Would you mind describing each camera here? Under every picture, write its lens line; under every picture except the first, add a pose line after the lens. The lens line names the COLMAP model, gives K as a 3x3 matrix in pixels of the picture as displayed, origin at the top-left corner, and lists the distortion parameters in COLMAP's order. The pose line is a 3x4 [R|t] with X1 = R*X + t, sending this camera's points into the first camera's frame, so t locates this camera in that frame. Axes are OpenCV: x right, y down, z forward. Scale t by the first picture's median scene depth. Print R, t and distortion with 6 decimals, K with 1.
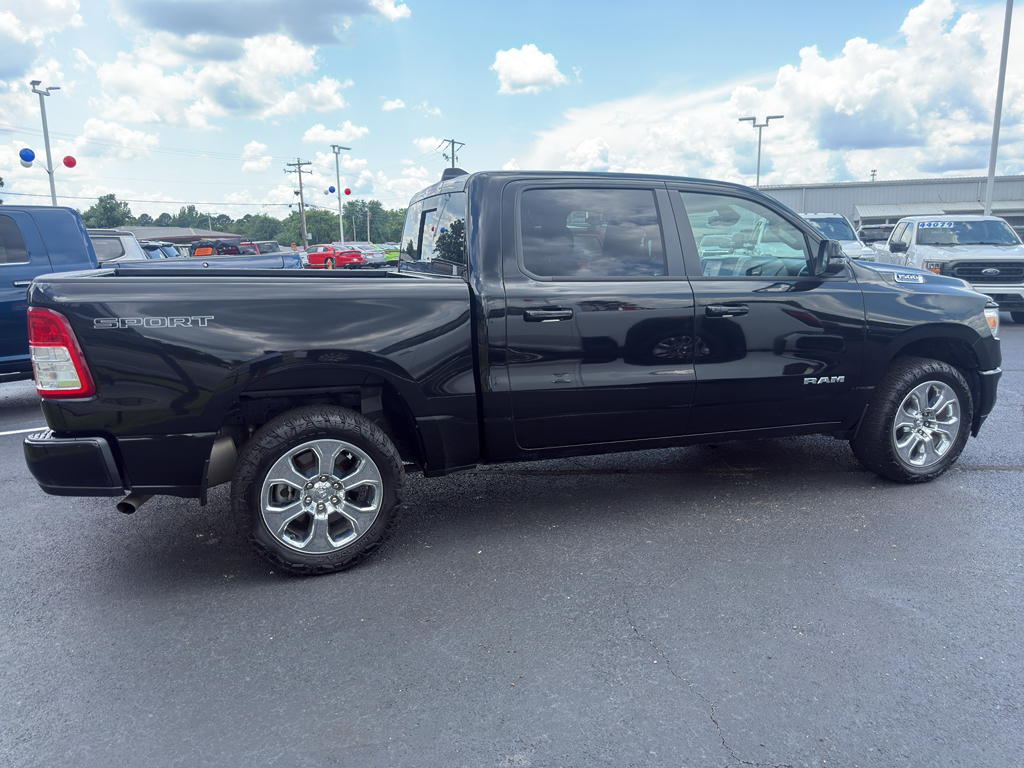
lens RADIAL K [[731.7, 0, 499.6], [0, 731.7, 377.0], [0, 0, 1]] dist [0.038430, -0.047565]
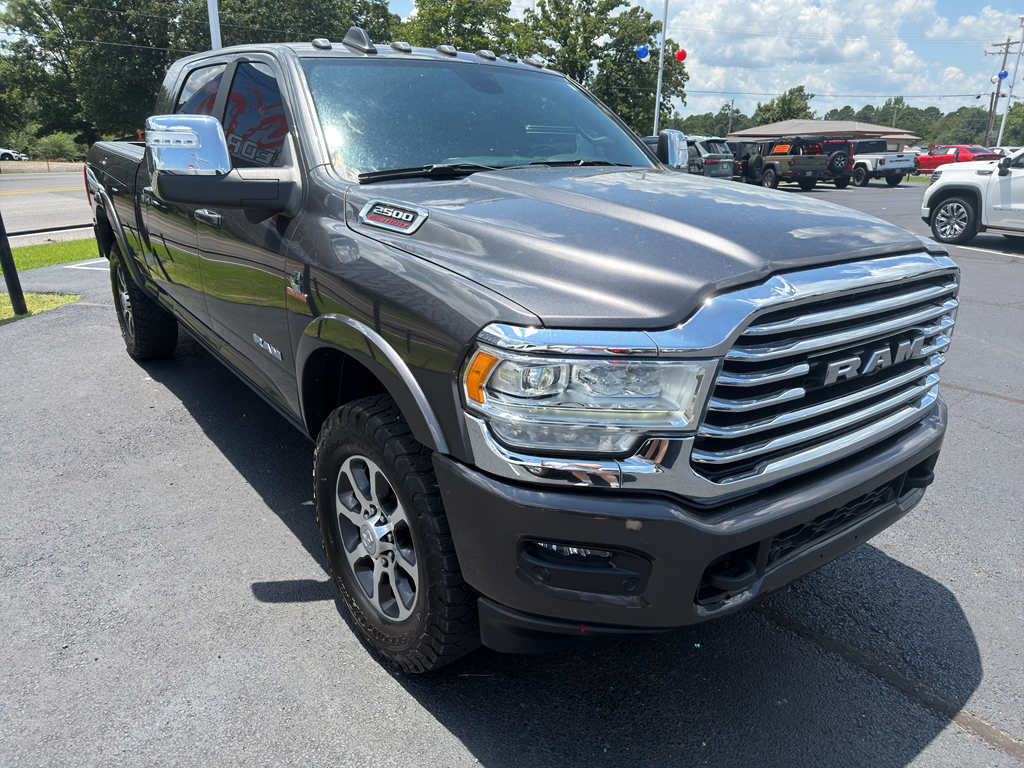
lens RADIAL K [[731.7, 0, 514.1], [0, 731.7, 384.6], [0, 0, 1]] dist [0.038430, -0.047565]
pose [[0.648303, 0.270851, -0.711578, 0.112070], [-0.166205, 0.962391, 0.214893, -0.018906], [0.743020, -0.021048, 0.668938, 0.073912]]
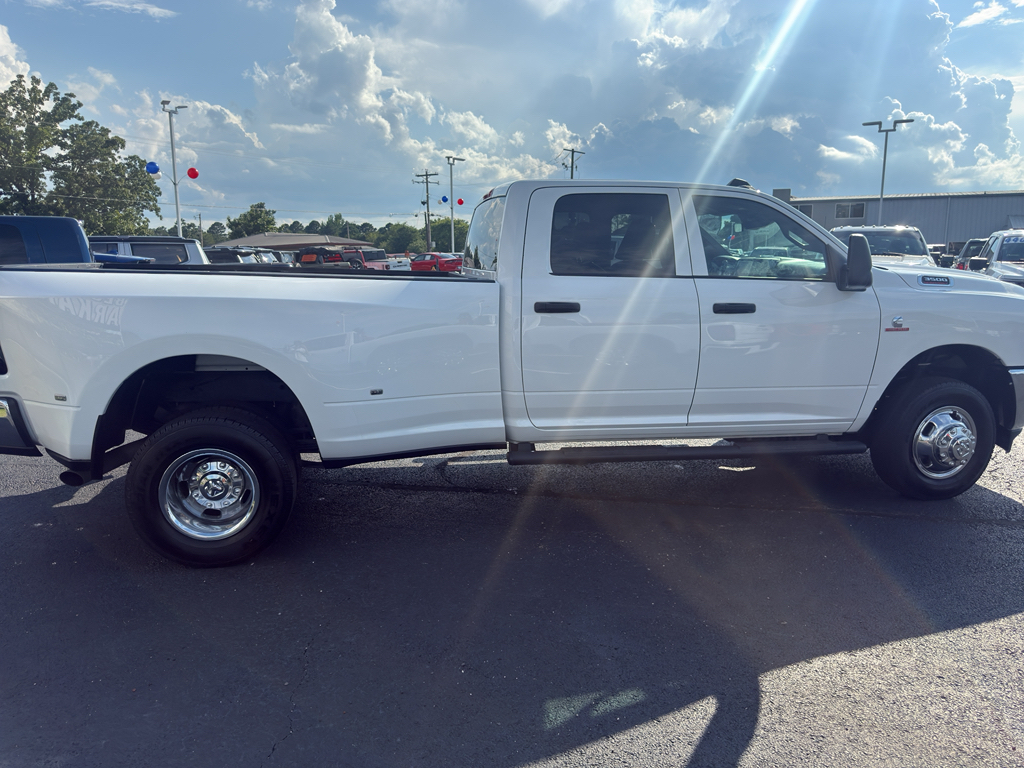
lens RADIAL K [[731.7, 0, 506.5], [0, 731.7, 377.6], [0, 0, 1]] dist [0.038430, -0.047565]
pose [[0.984377, 0.041686, -0.171067, 0.054076], [-0.043561, 0.999025, -0.007221, -0.002412], [0.170599, 0.014560, 0.985233, 0.005994]]
